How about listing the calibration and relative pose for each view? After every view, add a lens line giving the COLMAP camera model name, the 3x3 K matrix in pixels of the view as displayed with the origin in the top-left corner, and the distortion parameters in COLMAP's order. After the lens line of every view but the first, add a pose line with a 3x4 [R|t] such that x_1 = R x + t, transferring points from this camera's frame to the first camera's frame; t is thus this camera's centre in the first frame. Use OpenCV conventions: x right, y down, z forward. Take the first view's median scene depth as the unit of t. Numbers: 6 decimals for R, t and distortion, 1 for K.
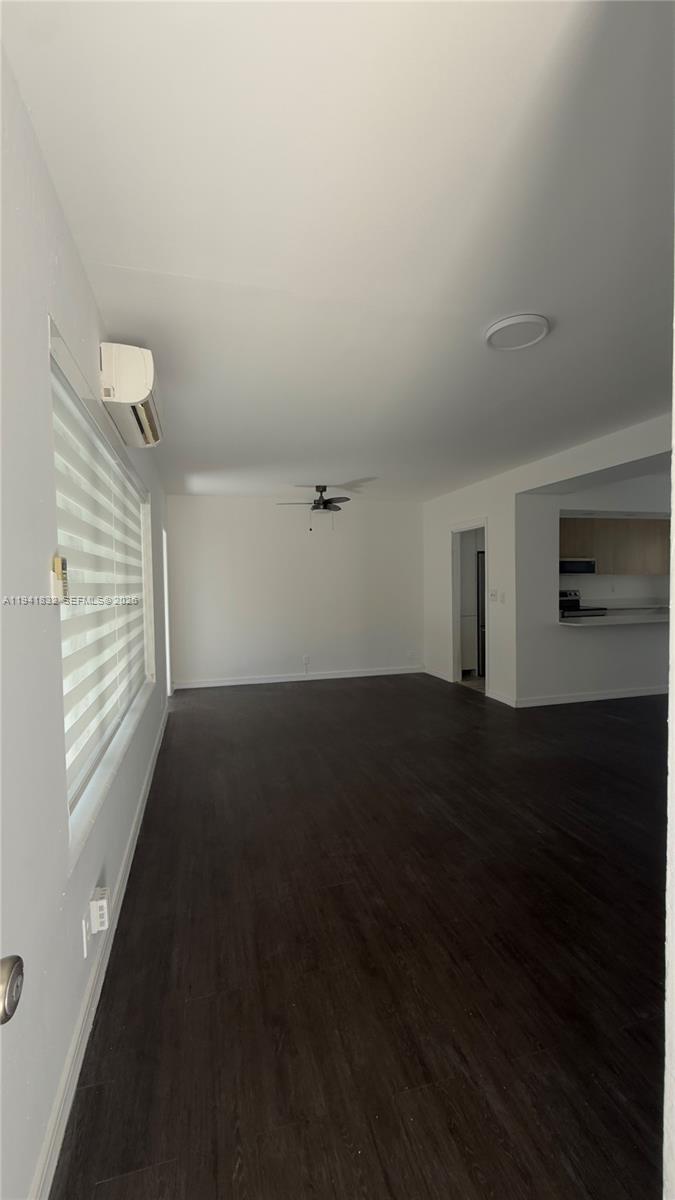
lens RADIAL K [[496.4, 0, 339.7], [0, 496.4, 602.0], [0, 0, 1]] dist [-0.001115, 0.000037]
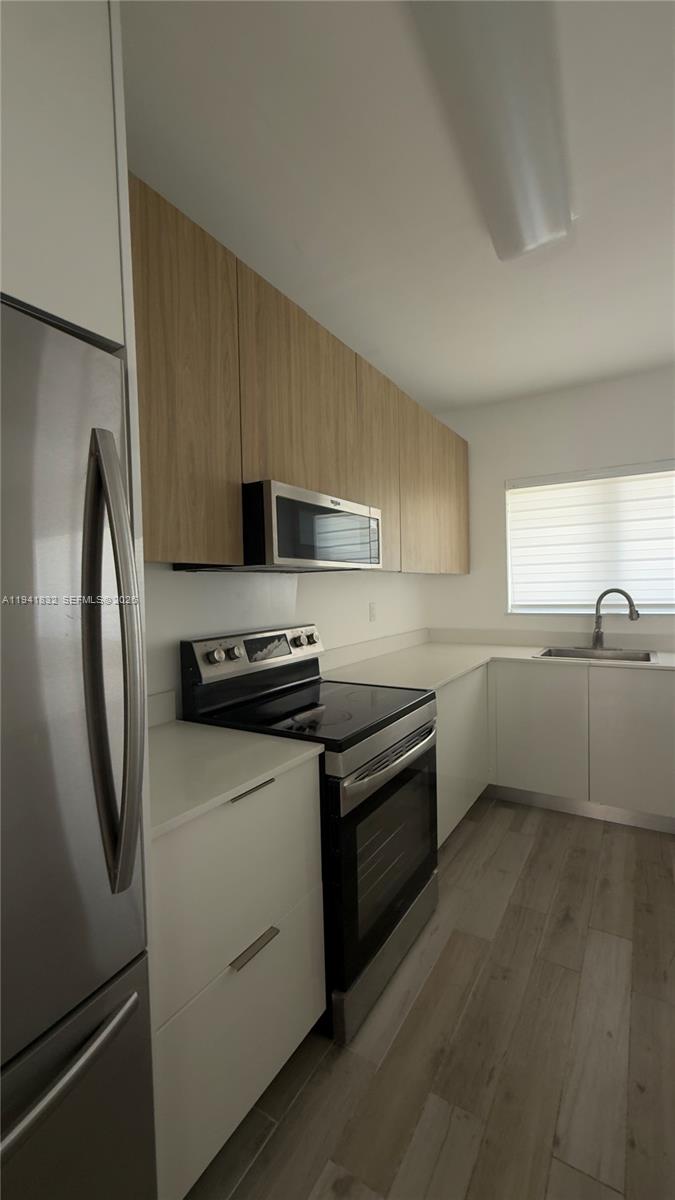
lens RADIAL K [[496.4, 0, 339.7], [0, 496.4, 602.0], [0, 0, 1]] dist [-0.001115, 0.000037]
pose [[0.731879, -0.023066, 0.681044, 0.397527], [0.042329, 0.999036, -0.011653, -0.043802], [-0.680118, 0.037356, 0.732150, 1.047664]]
